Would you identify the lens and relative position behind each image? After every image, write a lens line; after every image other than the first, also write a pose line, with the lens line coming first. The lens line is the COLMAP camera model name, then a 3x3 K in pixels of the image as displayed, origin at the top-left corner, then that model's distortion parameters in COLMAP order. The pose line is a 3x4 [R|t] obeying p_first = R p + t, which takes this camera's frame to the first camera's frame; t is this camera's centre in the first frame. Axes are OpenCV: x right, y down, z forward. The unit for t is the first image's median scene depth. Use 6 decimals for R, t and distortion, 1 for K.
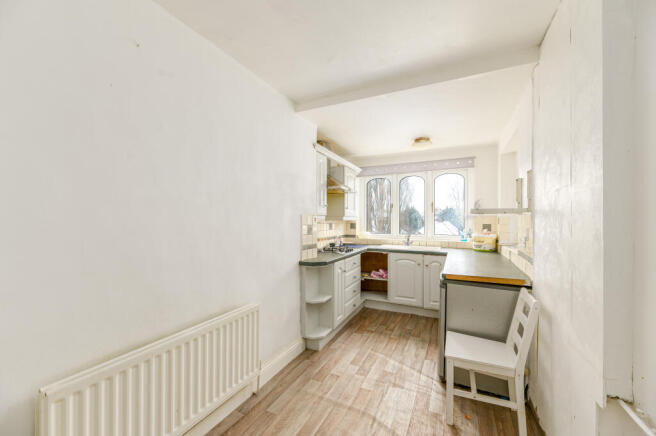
lens RADIAL K [[260.3, 0, 323.0], [0, 260.3, 220.2], [0, 0, 1]] dist [-0.003176, -0.000533]
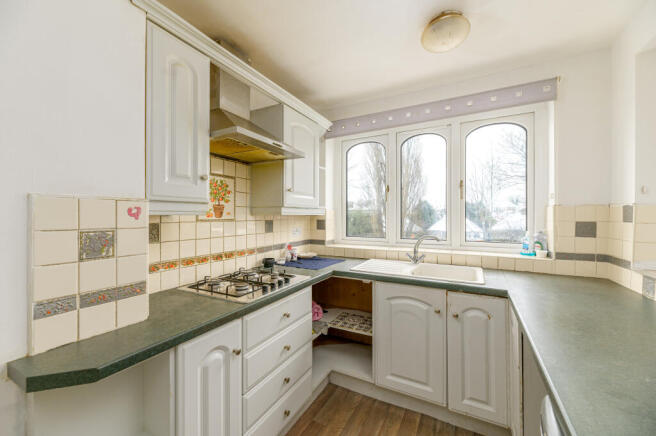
lens RADIAL K [[260.3, 0, 331.2], [0, 260.3, 214.7], [0, 0, 1]] dist [-0.003176, -0.000533]
pose [[0.999828, -0.002295, -0.018418, 0.183236], [0.002232, 0.999992, -0.003433, 0.002061], [0.018426, 0.003391, 0.999824, 0.518207]]
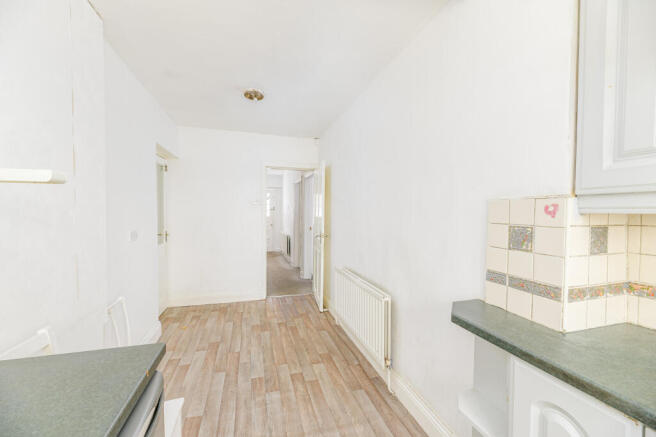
lens RADIAL K [[262.0, 0, 326.5], [0, 262.0, 216.8], [0, 0, 1]] dist [-0.002451, -0.000275]
pose [[-0.733174, -0.003077, -0.680034, 0.307724], [-0.015973, 0.999792, 0.012698, 0.005101], [0.679853, 0.020172, -0.733071, 0.819427]]
